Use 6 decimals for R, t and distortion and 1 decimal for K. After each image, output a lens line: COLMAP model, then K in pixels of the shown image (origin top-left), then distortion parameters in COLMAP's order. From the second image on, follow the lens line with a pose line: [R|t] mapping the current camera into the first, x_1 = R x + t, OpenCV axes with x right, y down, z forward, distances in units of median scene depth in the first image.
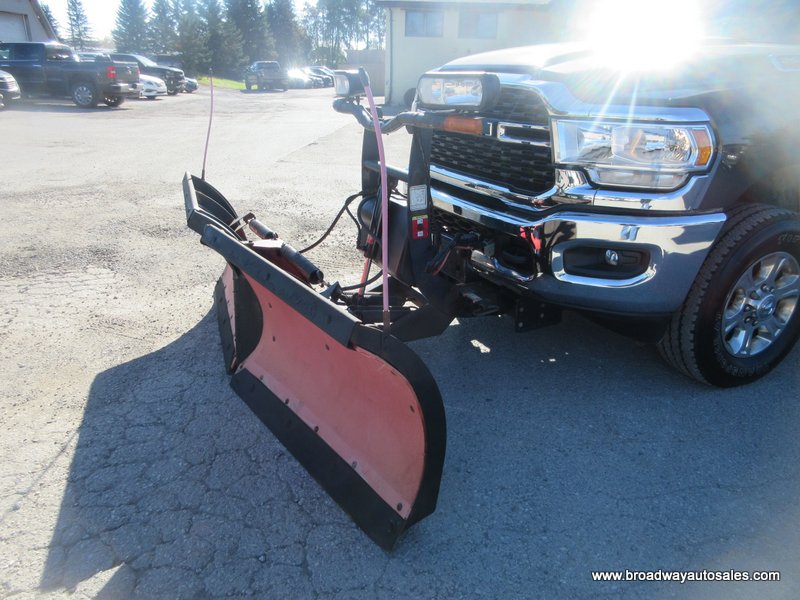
lens RADIAL K [[604.8, 0, 399.6], [0, 604.8, 299.0], [0, 0, 1]] dist [0.011933, -0.004052]
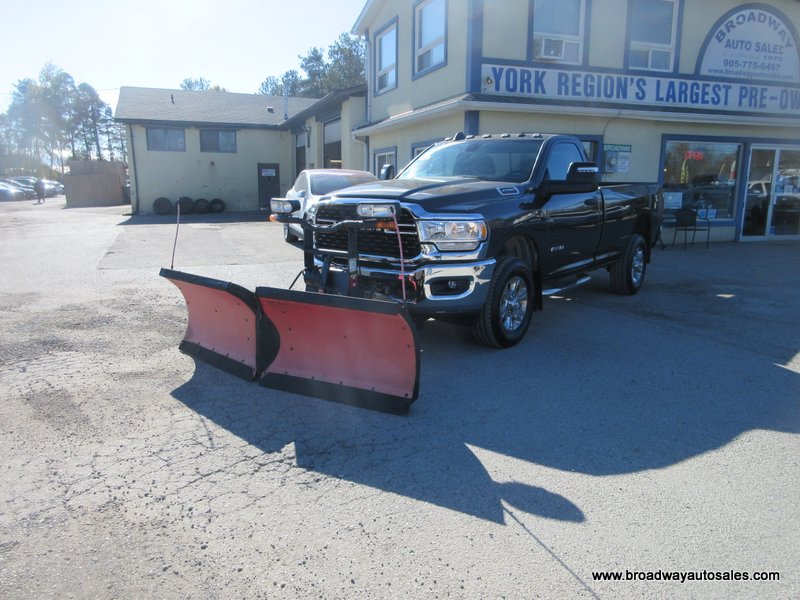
lens RADIAL K [[604.8, 0, 403.7], [0, 604.8, 298.3], [0, 0, 1]] dist [0.011933, -0.004052]
pose [[0.899059, -0.103204, 0.425490, -0.632289], [0.169668, 0.978009, -0.121287, 0.185591], [-0.403615, 0.181236, 0.896799, -0.714699]]
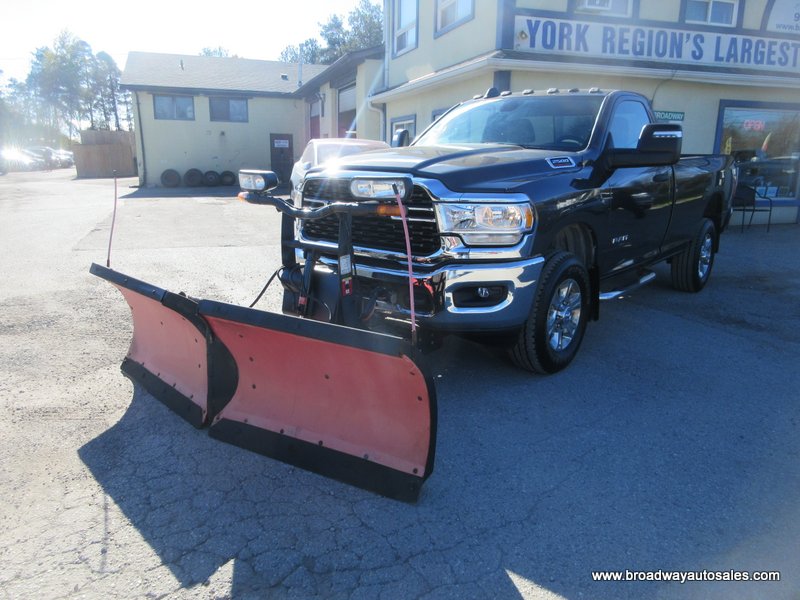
lens RADIAL K [[604.8, 0, 402.2], [0, 604.8, 298.0], [0, 0, 1]] dist [0.011933, -0.004052]
pose [[0.914436, -0.107581, 0.390171, -0.384249], [0.152455, 0.984576, -0.085830, 0.039116], [-0.374919, 0.137970, 0.916733, -0.260940]]
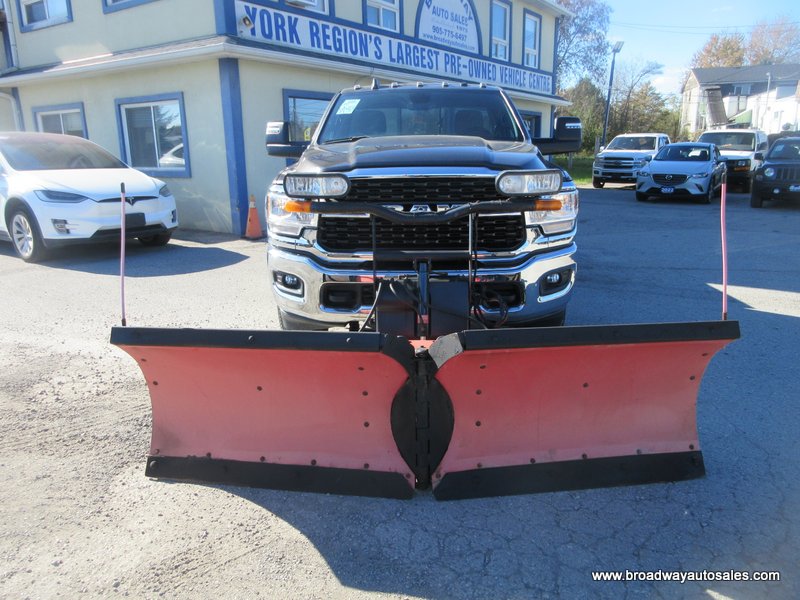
lens RADIAL K [[604.8, 0, 401.9], [0, 604.8, 296.0], [0, 0, 1]] dist [0.011933, -0.004052]
pose [[0.470725, -0.241901, 0.848470, -1.078575], [0.332373, 0.939450, 0.083441, -0.266174], [-0.817279, 0.242731, 0.522624, 0.495240]]
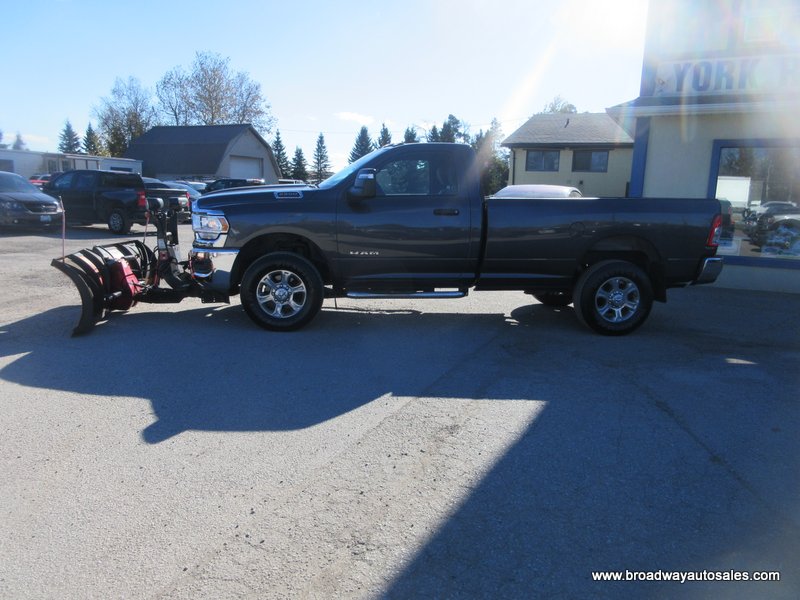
lens RADIAL K [[604.8, 0, 401.5], [0, 604.8, 302.1], [0, 0, 1]] dist [0.011933, -0.004052]
pose [[0.938843, 0.062631, -0.338602, 1.903222], [-0.125789, 0.977742, -0.167923, 0.388967], [0.320548, 0.200246, 0.925824, -1.036033]]
